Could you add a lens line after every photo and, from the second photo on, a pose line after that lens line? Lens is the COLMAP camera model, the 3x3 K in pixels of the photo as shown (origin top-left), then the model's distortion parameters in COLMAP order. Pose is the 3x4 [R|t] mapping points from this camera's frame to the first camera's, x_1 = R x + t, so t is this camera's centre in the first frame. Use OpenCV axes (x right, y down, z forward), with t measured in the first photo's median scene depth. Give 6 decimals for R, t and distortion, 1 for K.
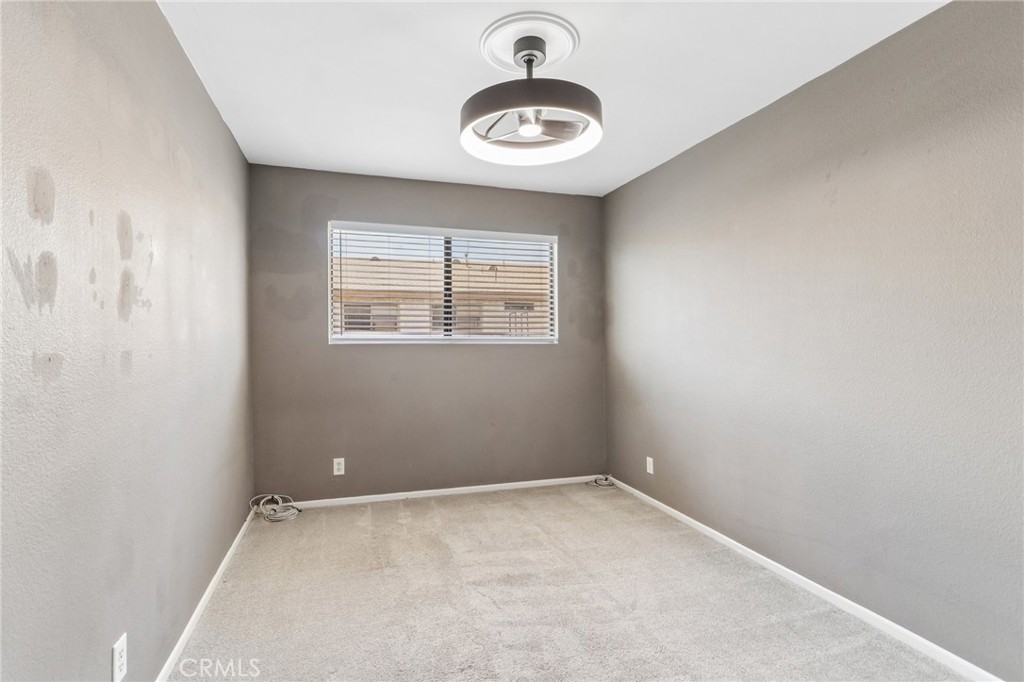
lens RADIAL K [[484.5, 0, 470.2], [0, 484.5, 339.4], [0, 0, 1]] dist [0.002019, 0.001984]
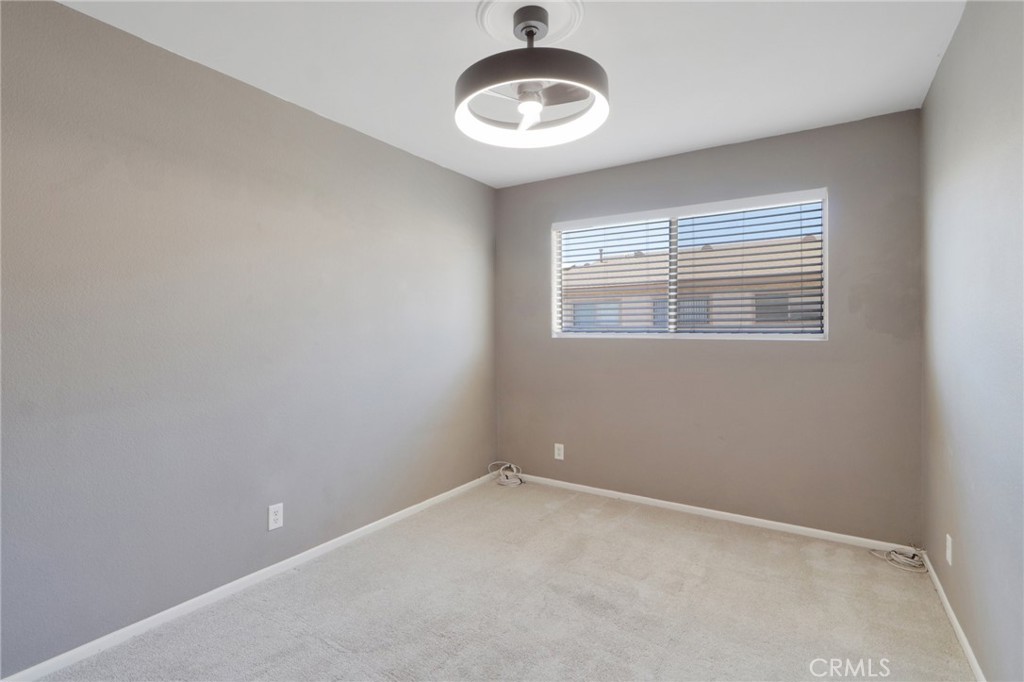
lens RADIAL K [[484.5, 0, 501.8], [0, 484.5, 335.2], [0, 0, 1]] dist [0.002019, 0.001984]
pose [[0.645877, 0.005090, -0.763425, 0.481436], [-0.000743, 0.999981, 0.006039, -0.003348], [0.763441, -0.003333, 0.645868, 0.211632]]
